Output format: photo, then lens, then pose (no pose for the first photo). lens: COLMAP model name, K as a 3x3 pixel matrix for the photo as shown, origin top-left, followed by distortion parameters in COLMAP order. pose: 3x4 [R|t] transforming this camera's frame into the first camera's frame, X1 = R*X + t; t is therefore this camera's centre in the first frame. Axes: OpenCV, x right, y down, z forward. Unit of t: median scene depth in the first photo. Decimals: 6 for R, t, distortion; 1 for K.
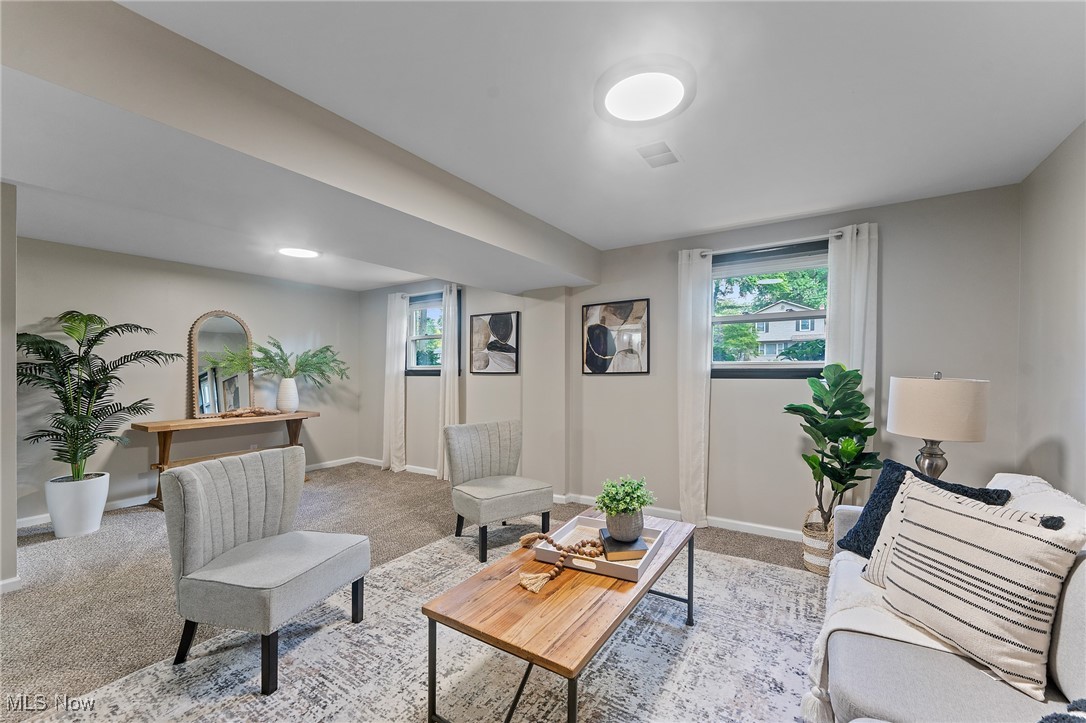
lens RADIAL K [[438.2, 0, 546.2], [0, 438.2, 367.3], [0, 0, 1]] dist [-0.007145, 0.001128]
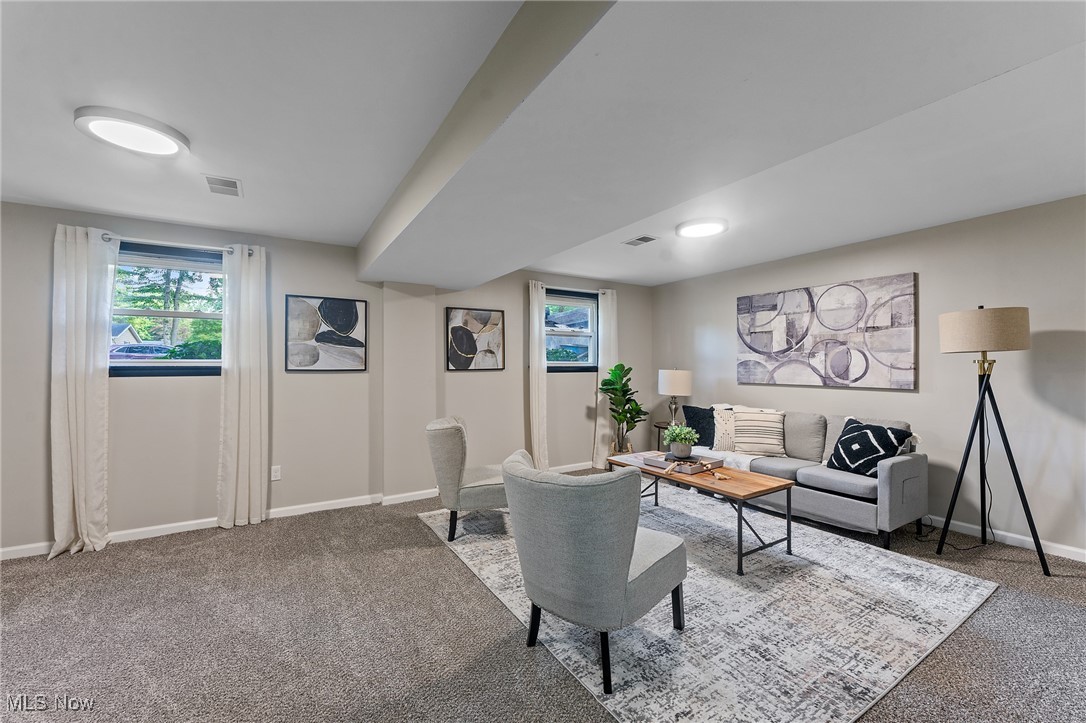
lens RADIAL K [[438.2, 0, 534.9], [0, 438.2, 364.5], [0, 0, 1]] dist [-0.007145, 0.001128]
pose [[0.427999, 0.008888, 0.903736, -0.797848], [-0.005185, 0.999959, -0.007379, 0.006763], [-0.903764, -0.001528, 0.428027, 0.347688]]
